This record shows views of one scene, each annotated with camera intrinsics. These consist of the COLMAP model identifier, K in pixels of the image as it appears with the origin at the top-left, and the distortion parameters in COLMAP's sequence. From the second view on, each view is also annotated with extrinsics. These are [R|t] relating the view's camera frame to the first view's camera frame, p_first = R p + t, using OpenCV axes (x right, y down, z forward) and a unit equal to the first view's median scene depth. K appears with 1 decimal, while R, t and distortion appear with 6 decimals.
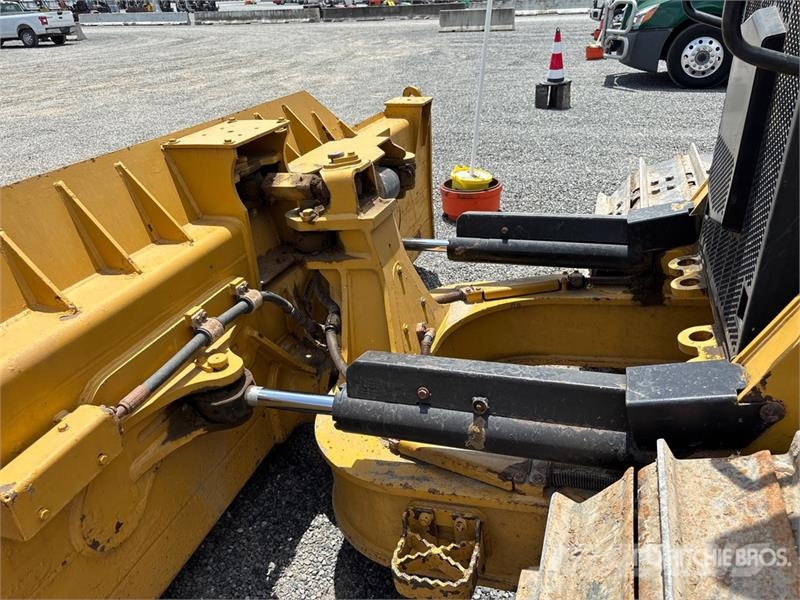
lens RADIAL K [[620.5, 0, 401.7], [0, 620.5, 311.1], [0, 0, 1]] dist [0.036908, -0.059702]
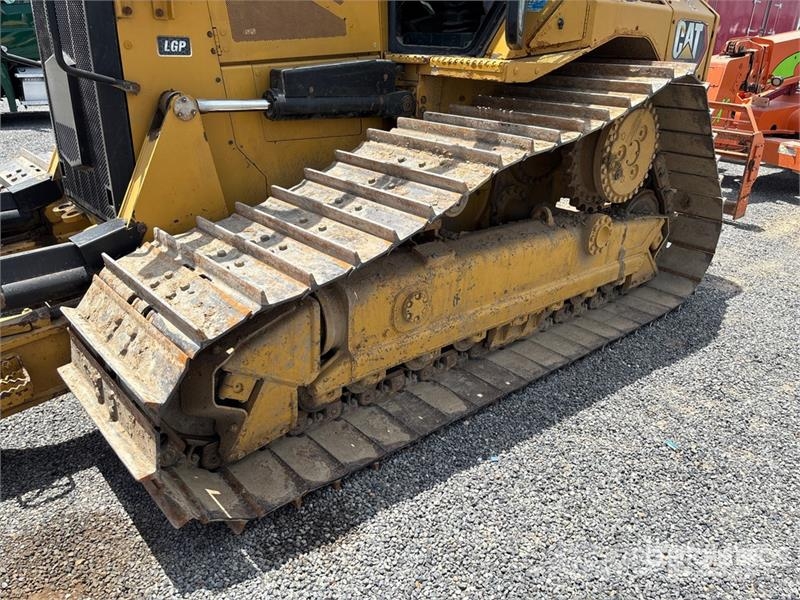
lens RADIAL K [[620.5, 0, 401.7], [0, 620.5, 311.1], [0, 0, 1]] dist [0.036908, -0.059702]
pose [[0.511521, -0.296272, 0.806579, -0.483237], [0.342904, 0.931078, 0.124538, 0.275577], [-0.787885, 0.212875, 0.577859, -0.570645]]
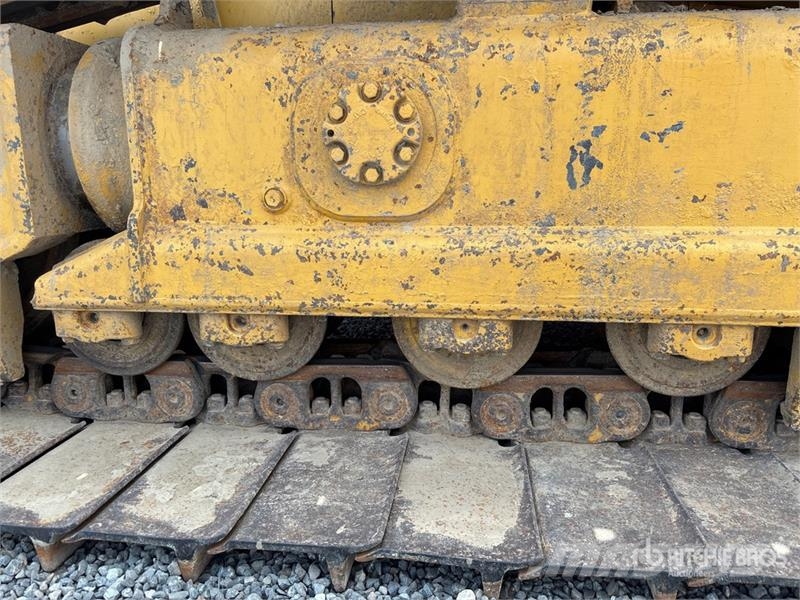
lens RADIAL K [[620.5, 0, 401.7], [0, 620.5, 311.1], [0, 0, 1]] dist [0.036908, -0.059702]
pose [[0.984239, -0.011574, 0.176467, 0.622275], [0.057567, 0.964476, -0.257822, 0.693312], [-0.167214, 0.263917, 0.949941, -0.169046]]
